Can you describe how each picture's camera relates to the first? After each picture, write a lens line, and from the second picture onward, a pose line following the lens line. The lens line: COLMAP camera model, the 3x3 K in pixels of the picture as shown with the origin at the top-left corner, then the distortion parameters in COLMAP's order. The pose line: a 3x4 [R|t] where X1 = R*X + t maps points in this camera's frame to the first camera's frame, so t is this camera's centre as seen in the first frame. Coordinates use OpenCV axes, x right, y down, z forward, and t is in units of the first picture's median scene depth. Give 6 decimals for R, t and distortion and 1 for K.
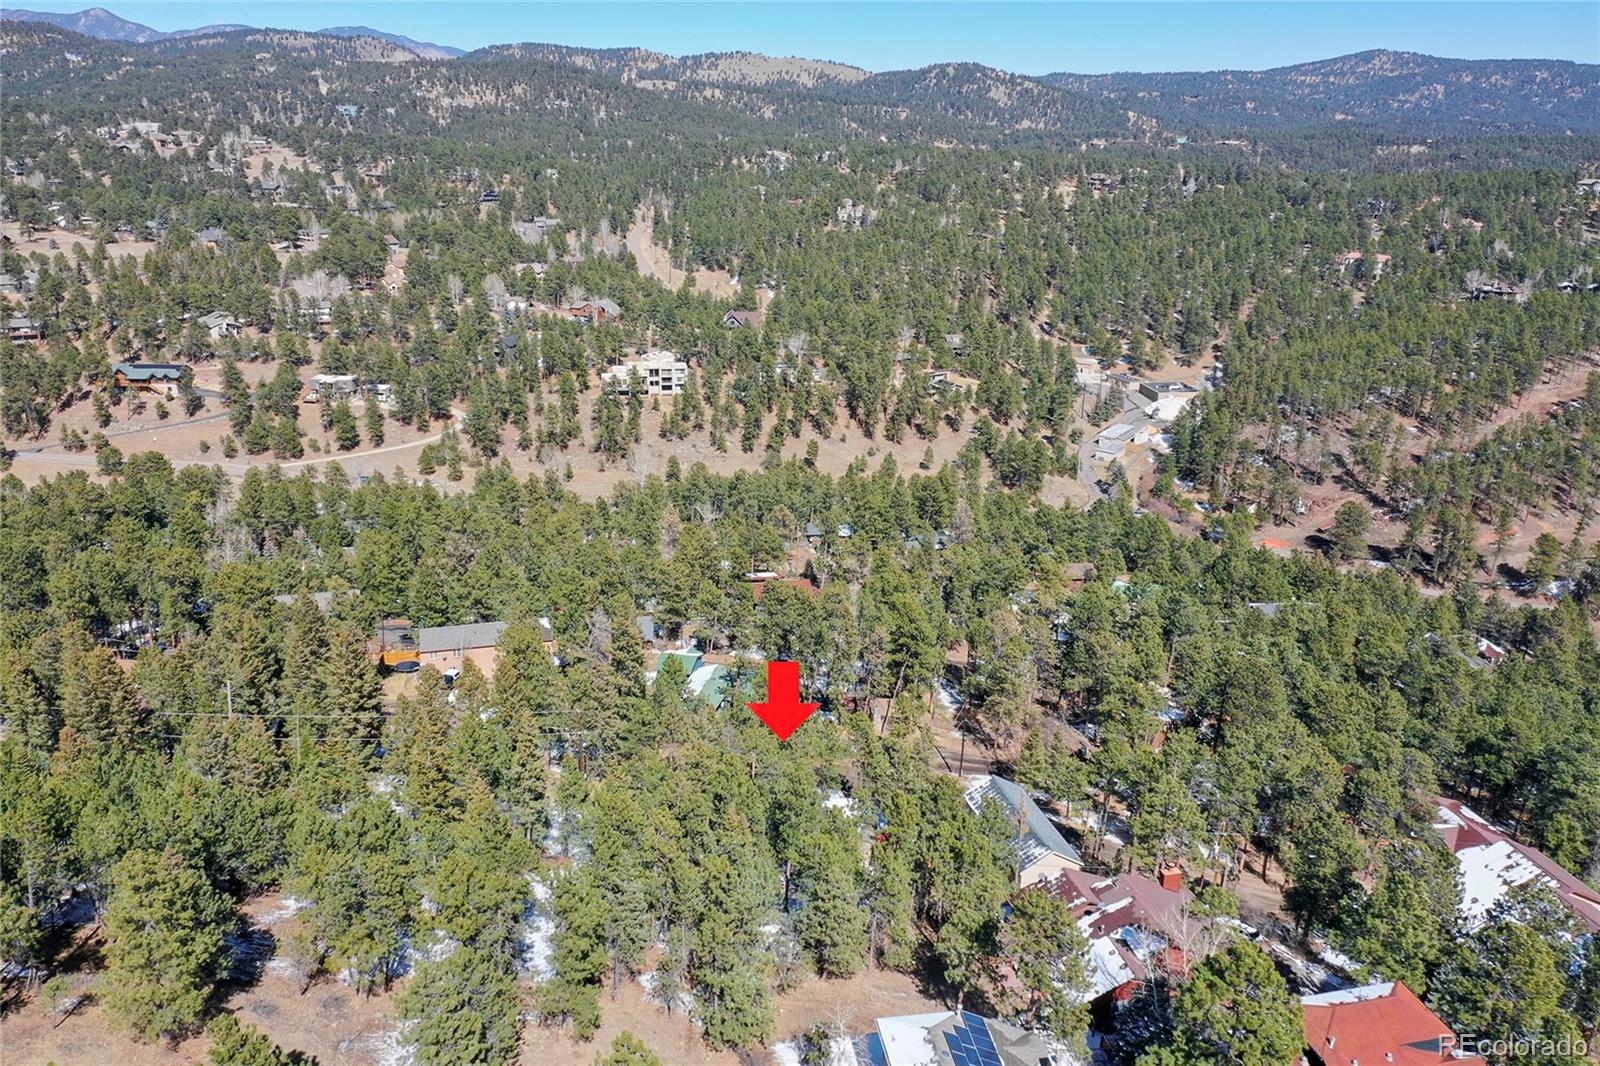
lens RADIAL K [[1243.8, 0, 793.8], [0, 1243.8, 536.6], [0, 0, 1]] dist [-0.000048, 0.002012]
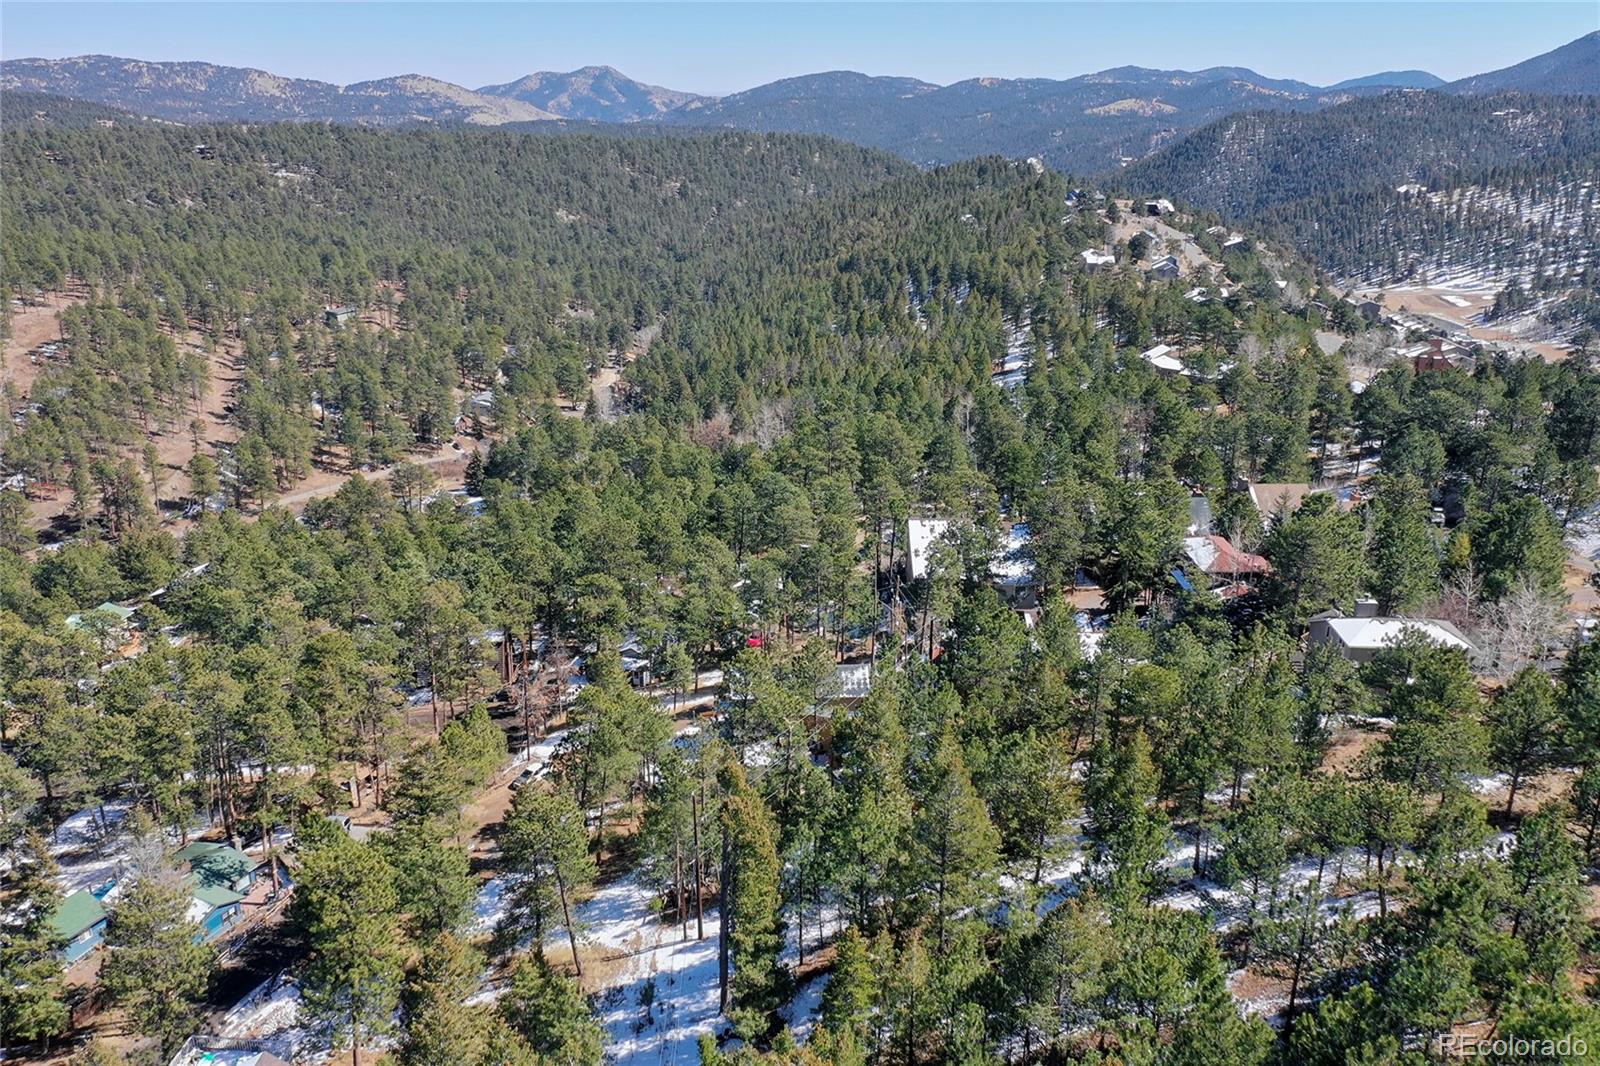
lens RADIAL K [[1243.8, 0, 796.9], [0, 1243.8, 533.0], [0, 0, 1]] dist [-0.000048, 0.002012]
pose [[0.195890, -0.343497, 0.918497, -0.168680], [0.324820, 0.906496, 0.269734, -0.038199], [-0.925267, 0.245508, 0.289148, 0.161364]]
